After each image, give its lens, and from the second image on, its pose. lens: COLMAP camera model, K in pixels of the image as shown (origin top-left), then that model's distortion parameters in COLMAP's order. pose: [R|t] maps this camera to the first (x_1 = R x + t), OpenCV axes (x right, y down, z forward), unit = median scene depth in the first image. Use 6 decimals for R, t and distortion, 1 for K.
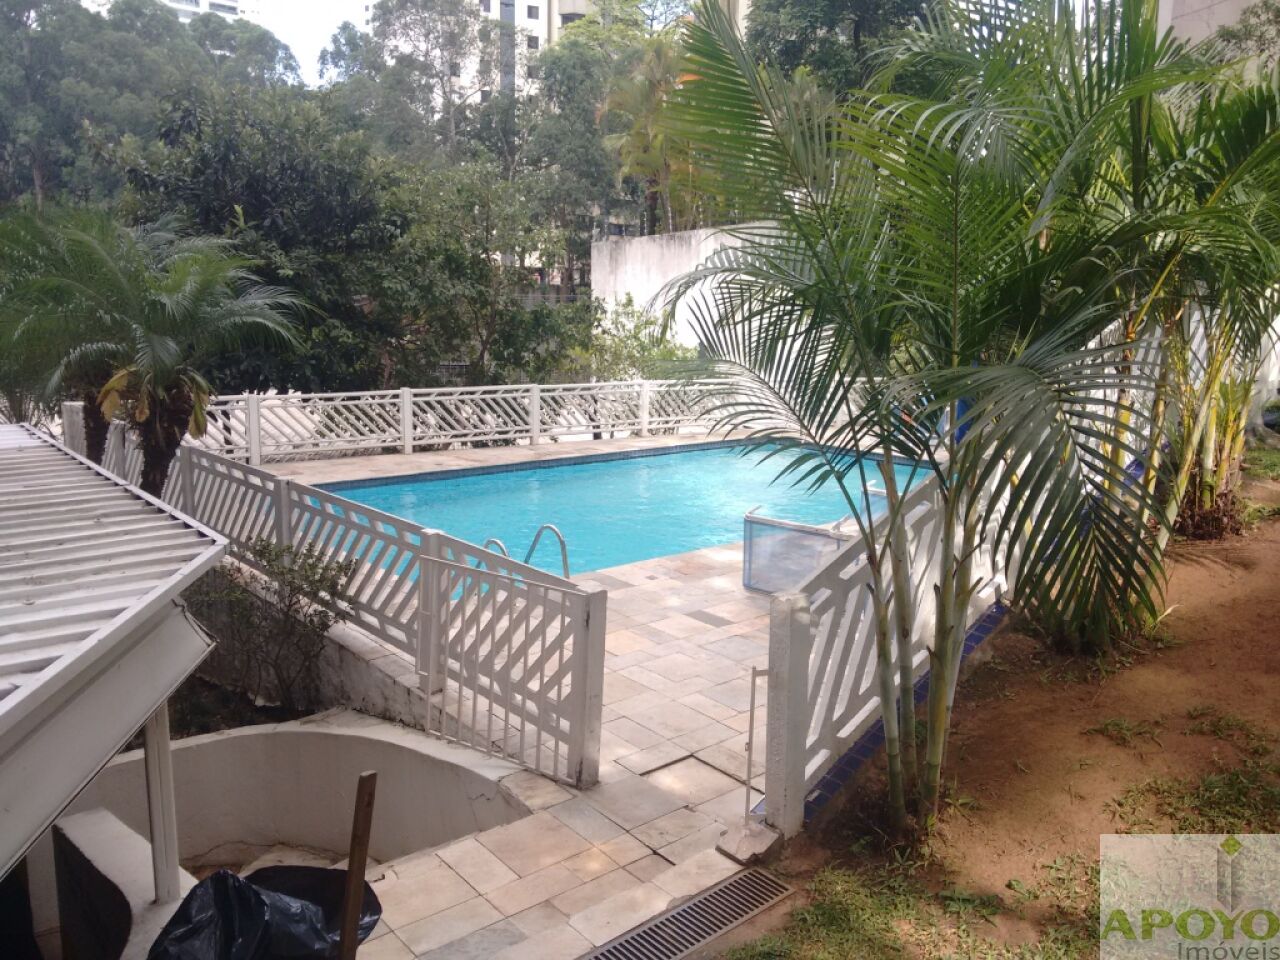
lens RADIAL K [[958.6, 0, 642.9], [0, 958.6, 483.1], [0, 0, 1]] dist [0.046748, -0.000828]
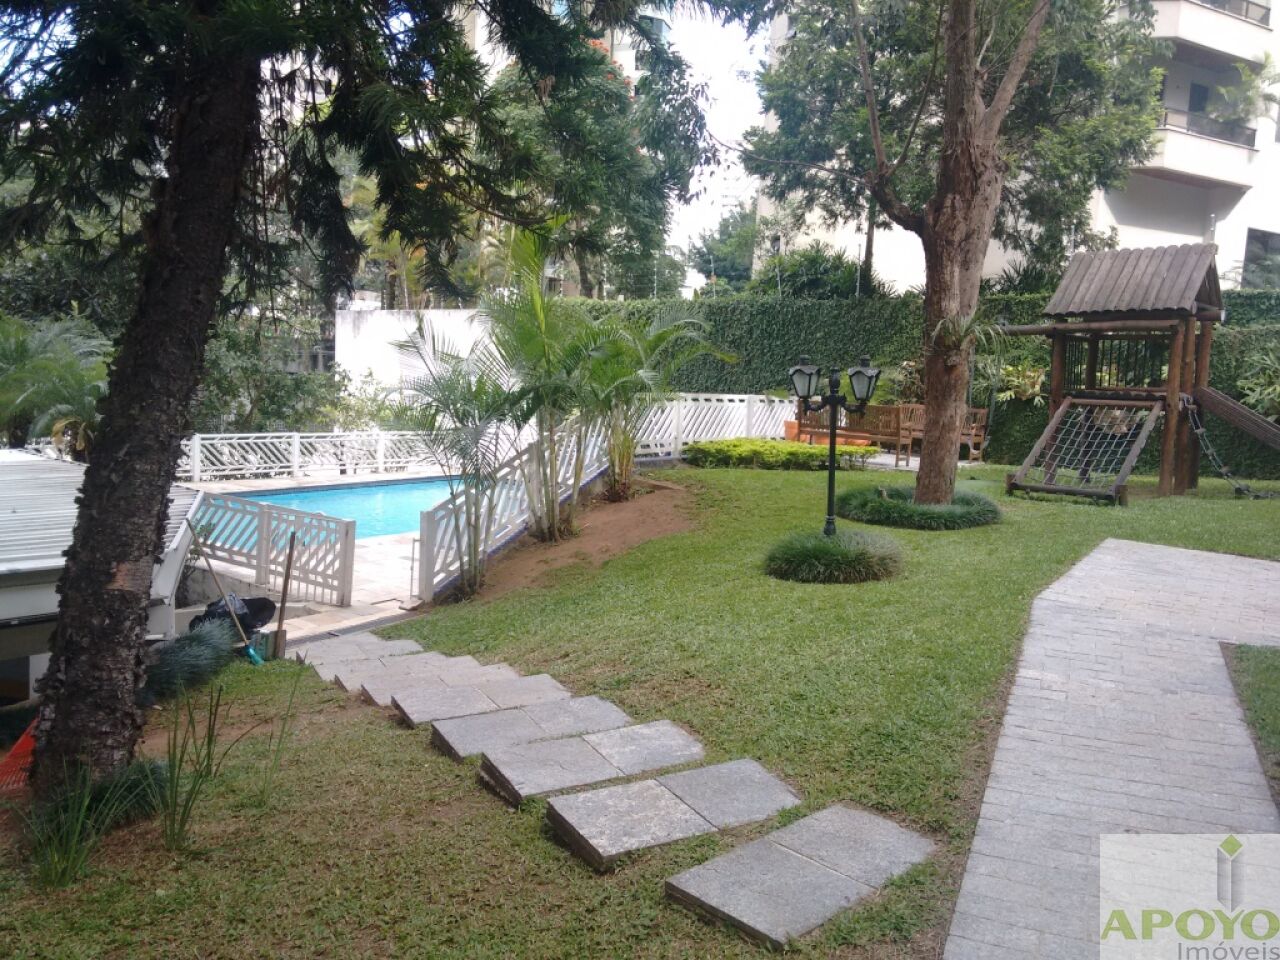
lens RADIAL K [[958.6, 0, 647.8], [0, 958.6, 470.1], [0, 0, 1]] dist [0.046748, -0.000828]
pose [[0.964701, 0.009042, 0.263192, 0.008706], [0.008980, 0.997700, -0.067194, 0.044821], [-0.263194, 0.067186, 0.962401, -0.428139]]
